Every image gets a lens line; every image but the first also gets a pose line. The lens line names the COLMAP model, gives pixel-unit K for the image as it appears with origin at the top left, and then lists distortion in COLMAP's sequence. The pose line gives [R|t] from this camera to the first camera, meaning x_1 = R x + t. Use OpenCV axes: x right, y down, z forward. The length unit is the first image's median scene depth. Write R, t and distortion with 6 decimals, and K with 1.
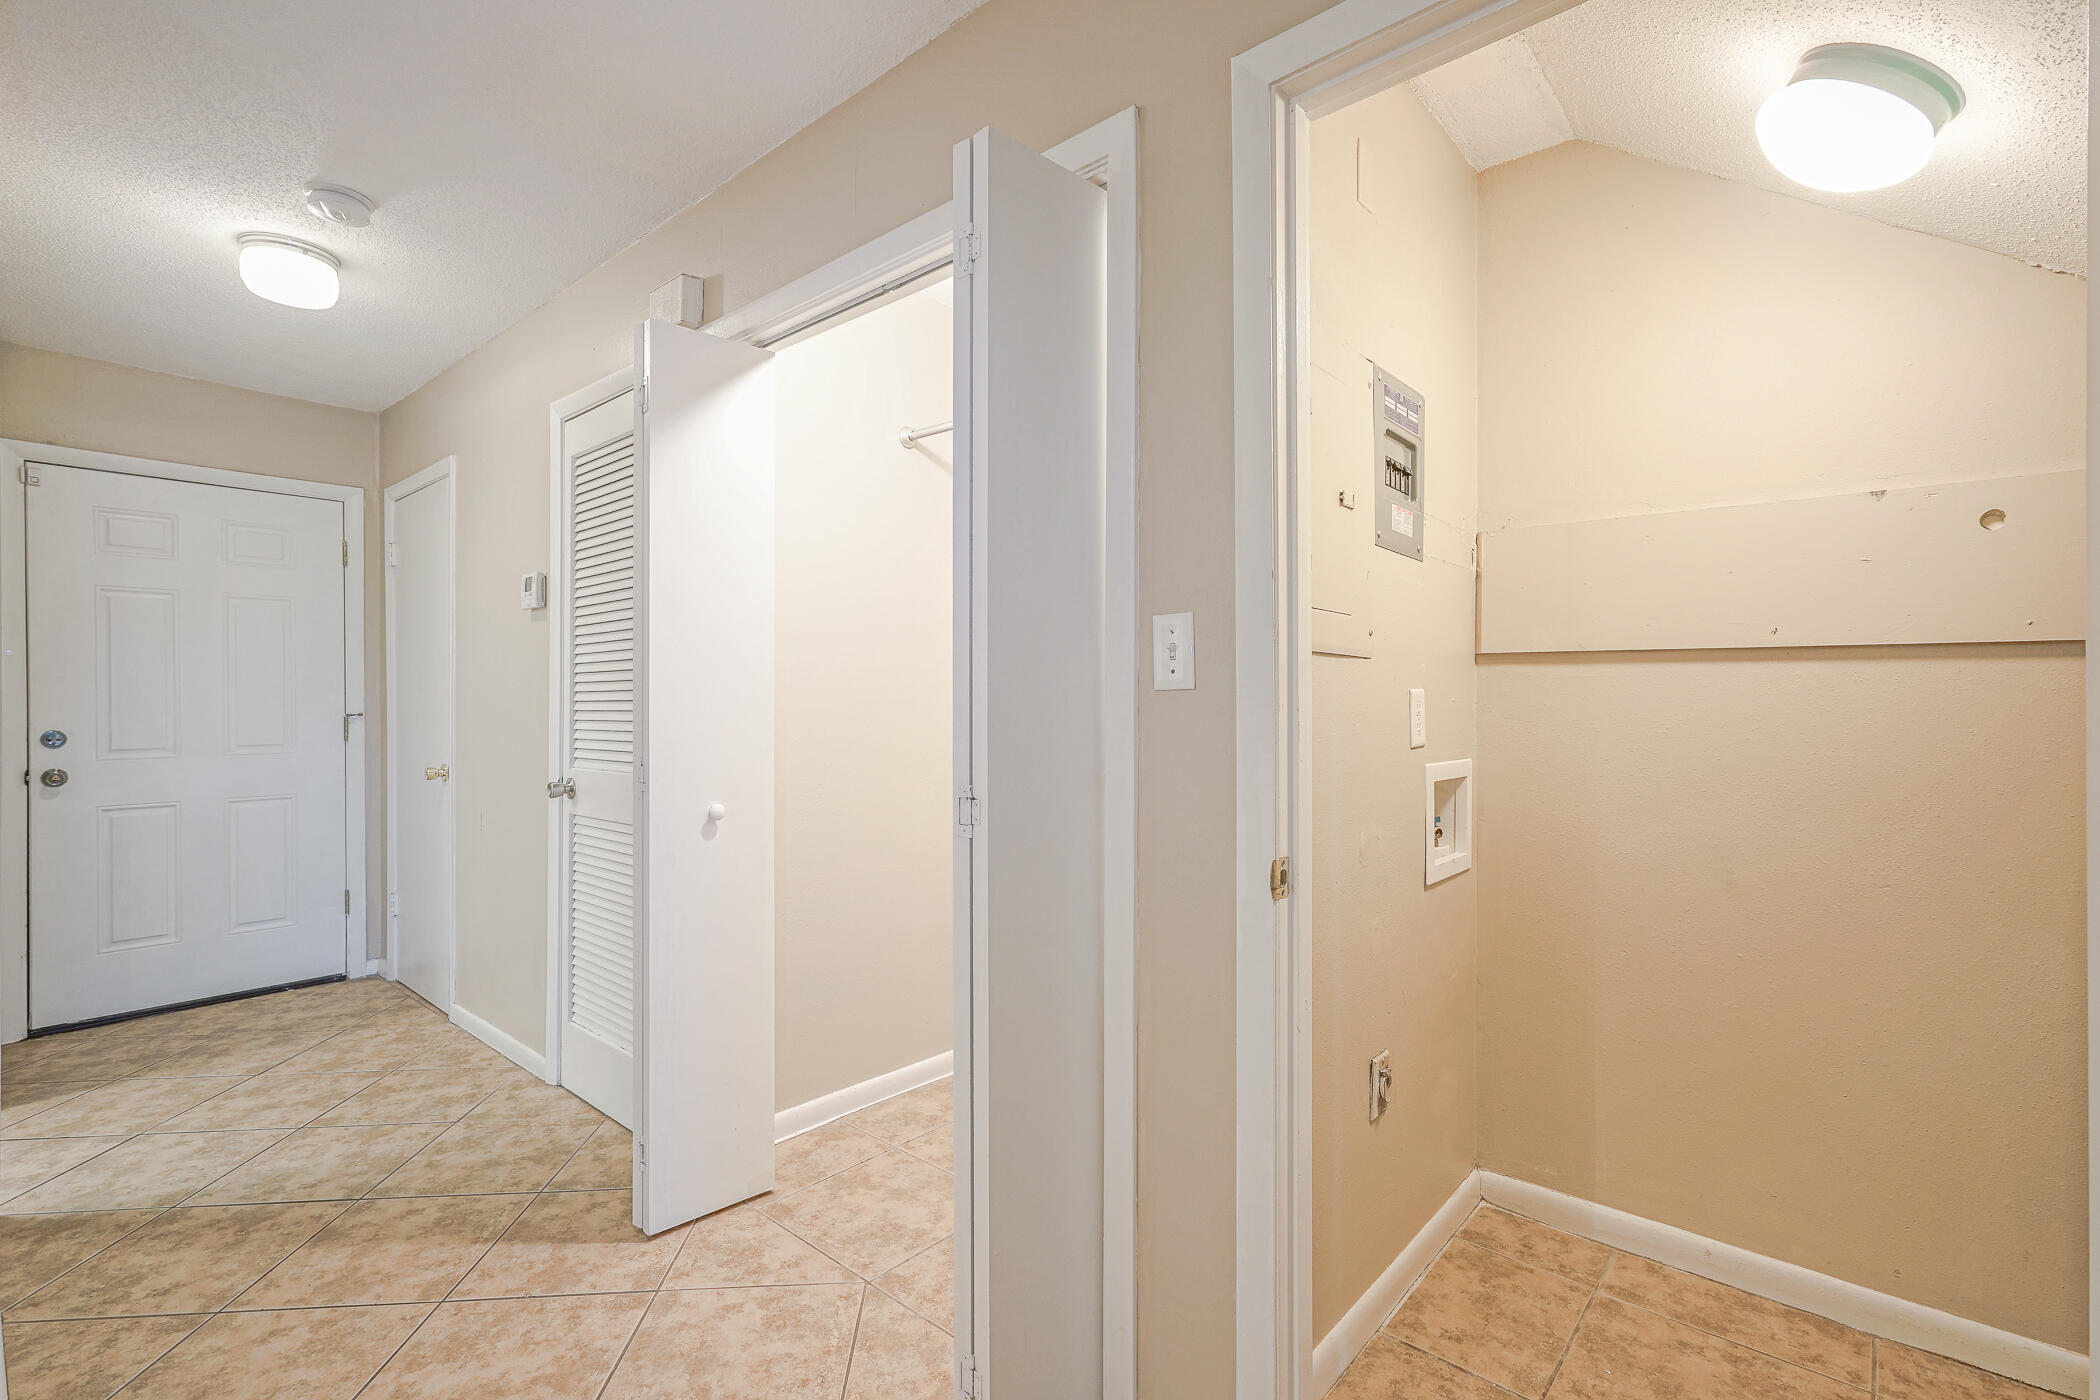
lens RADIAL K [[954.8, 0, 1019.0], [0, 954.8, 707.5], [0, 0, 1]] dist [0.022988, 0.000399]
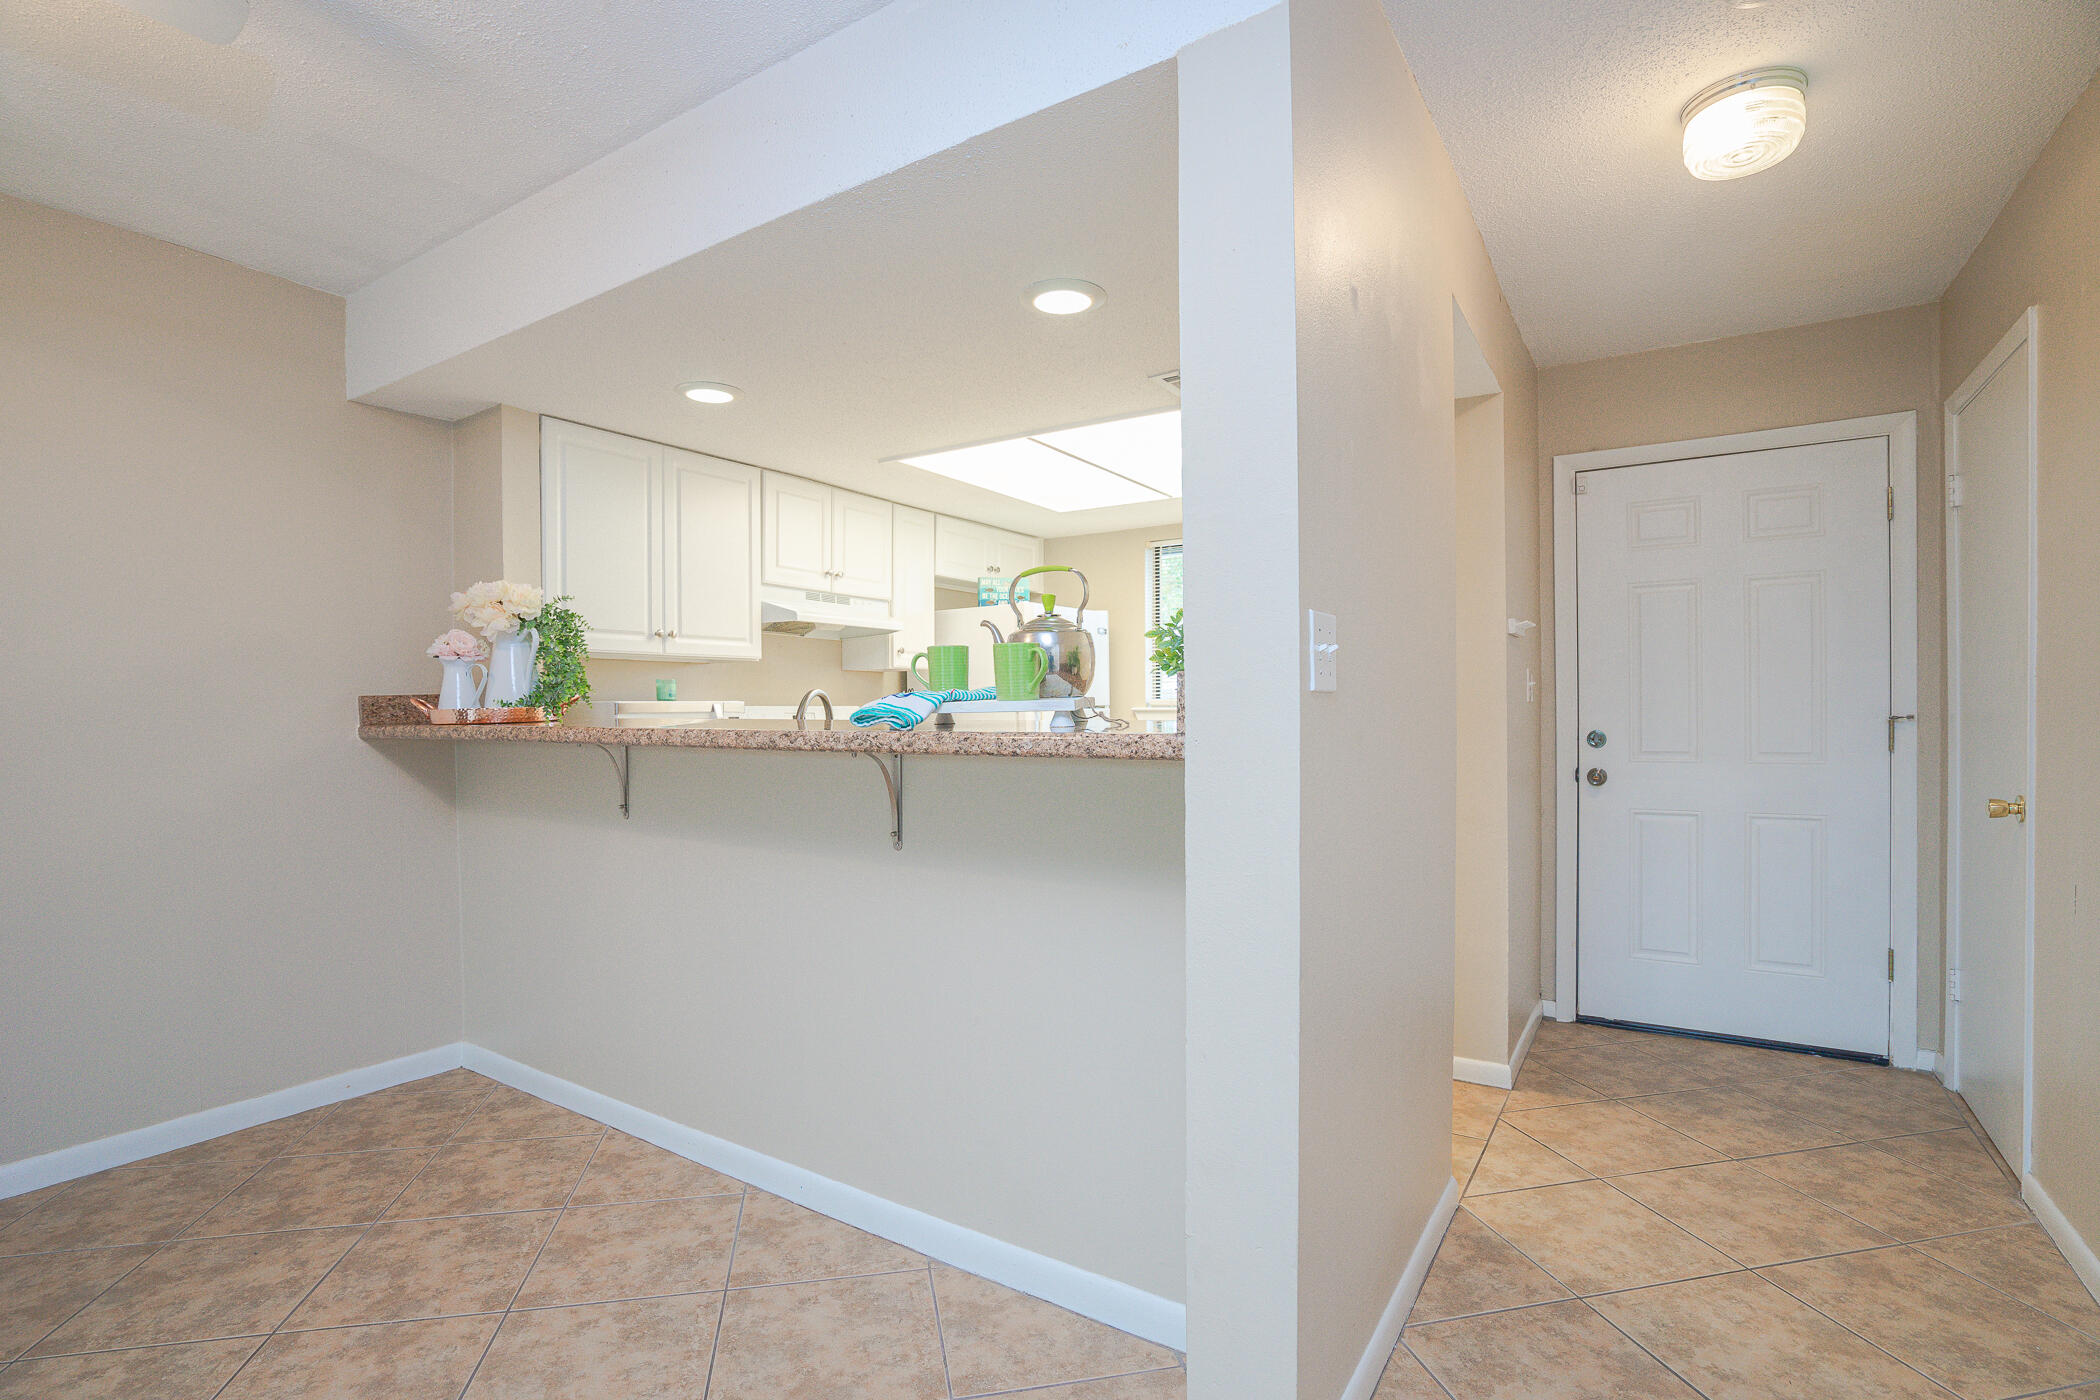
lens RADIAL K [[979.2, 0, 1042.1], [0, 979.2, 715.2], [0, 0, 1]] dist [-0.057361, 0.017092]
pose [[0.158815, 0.007105, -0.987283, -0.092368], [0.000624, 0.999973, 0.007297, 0.000495], [0.987308, -0.001775, 0.158806, 0.285018]]
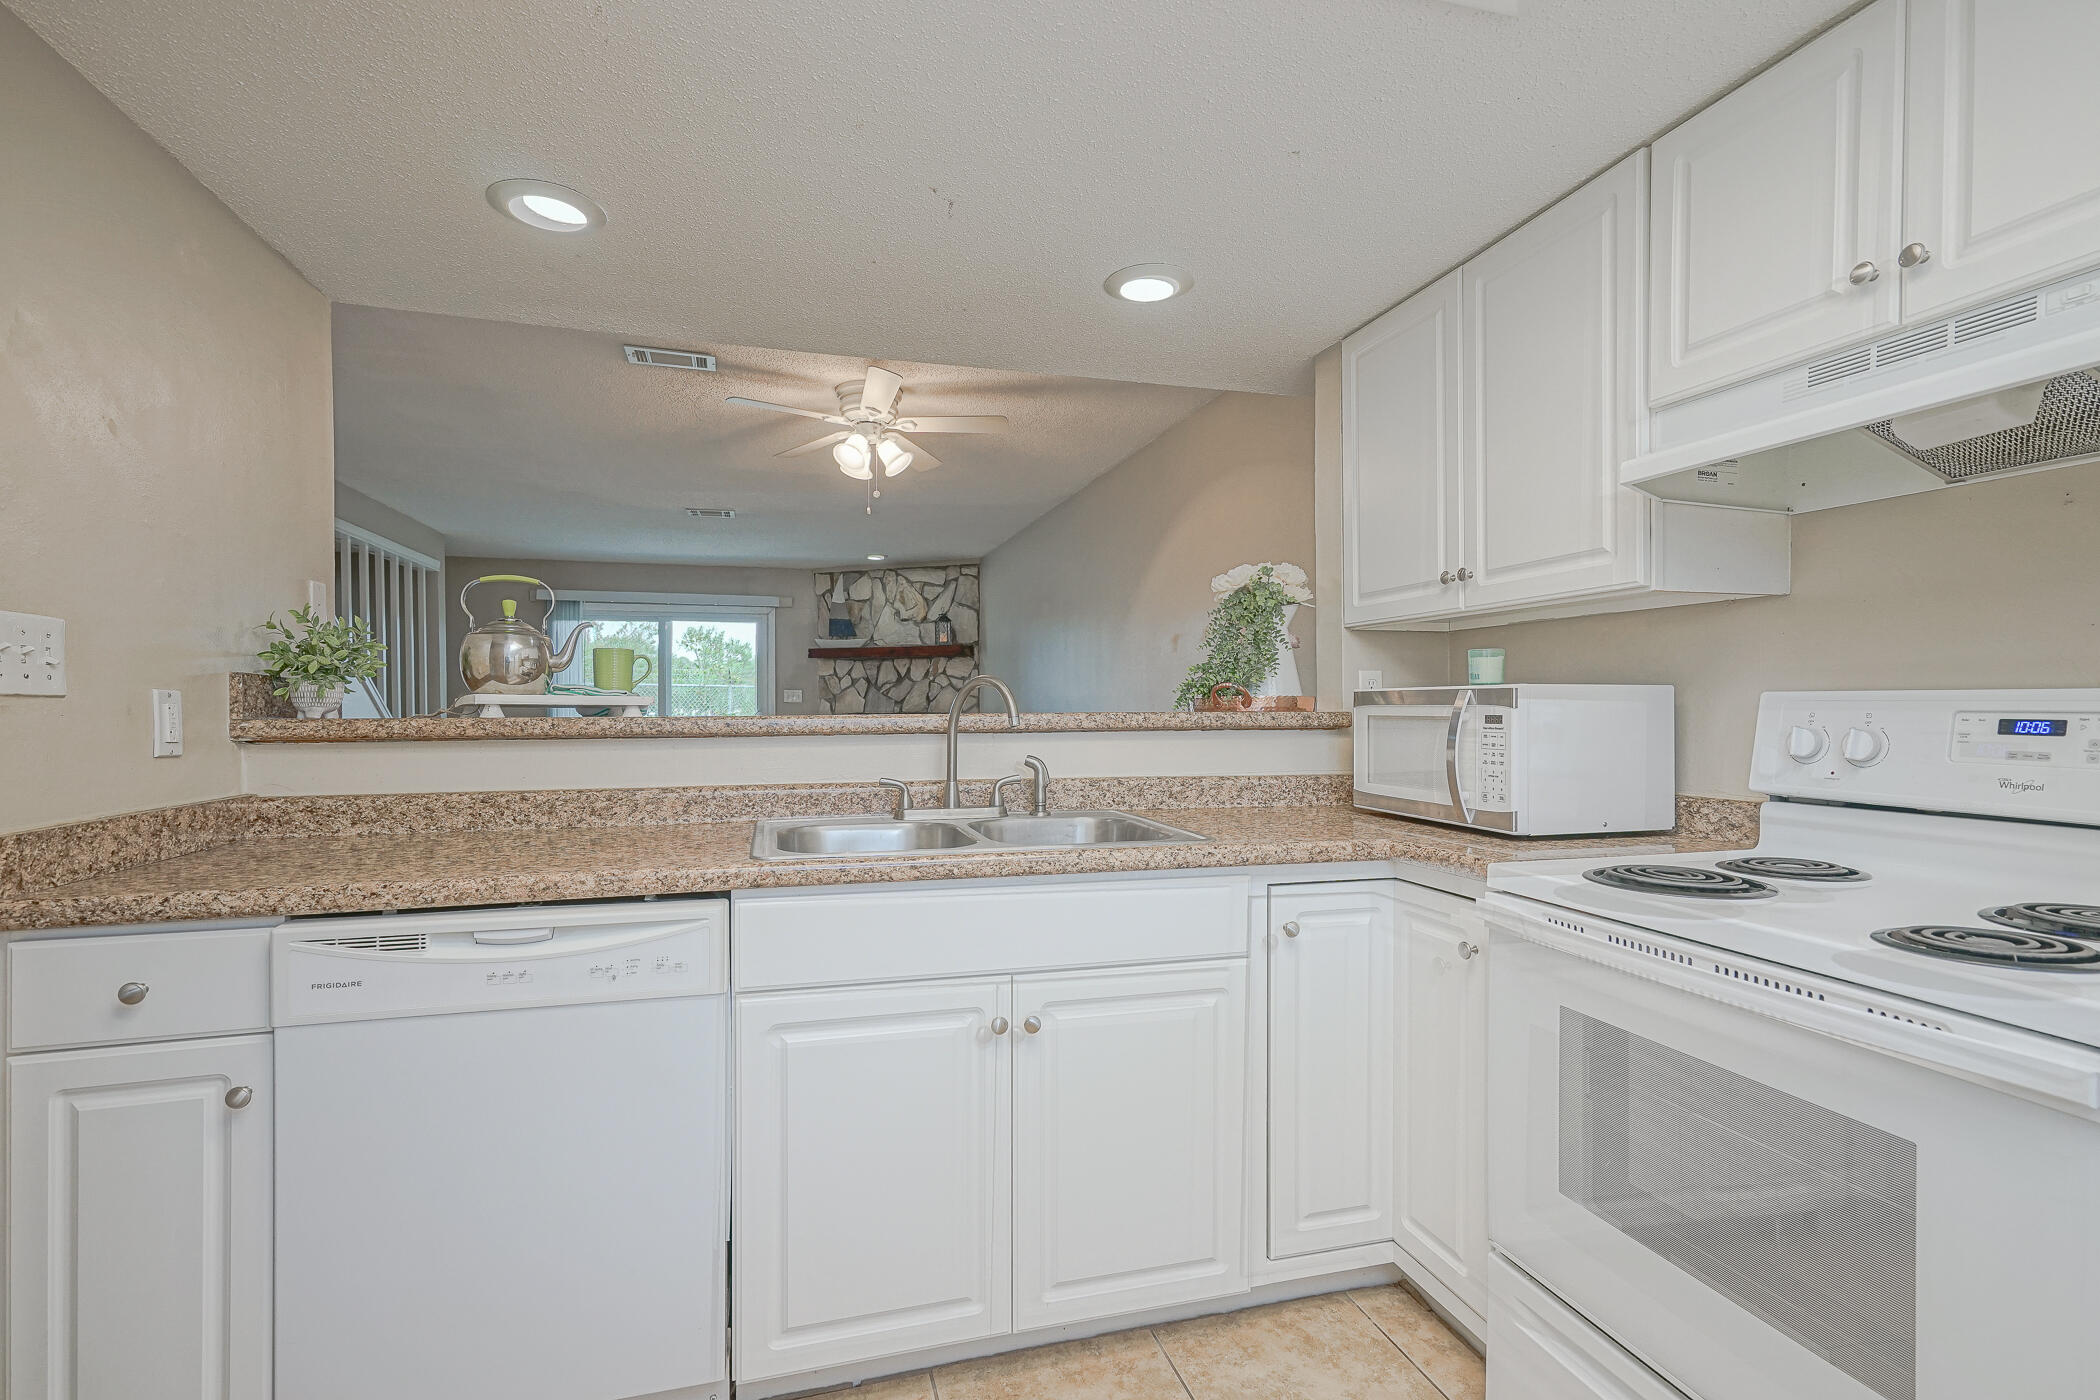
lens RADIAL K [[980.7, 0, 1038.2], [0, 980.7, 703.1], [0, 0, 1]] dist [-0.001308, 0.021028]
pose [[-0.847047, 0.002678, 0.531511, -1.312581], [0.008319, 0.999932, 0.008219, -0.003991], [-0.531453, 0.011383, -0.847011, 0.746831]]
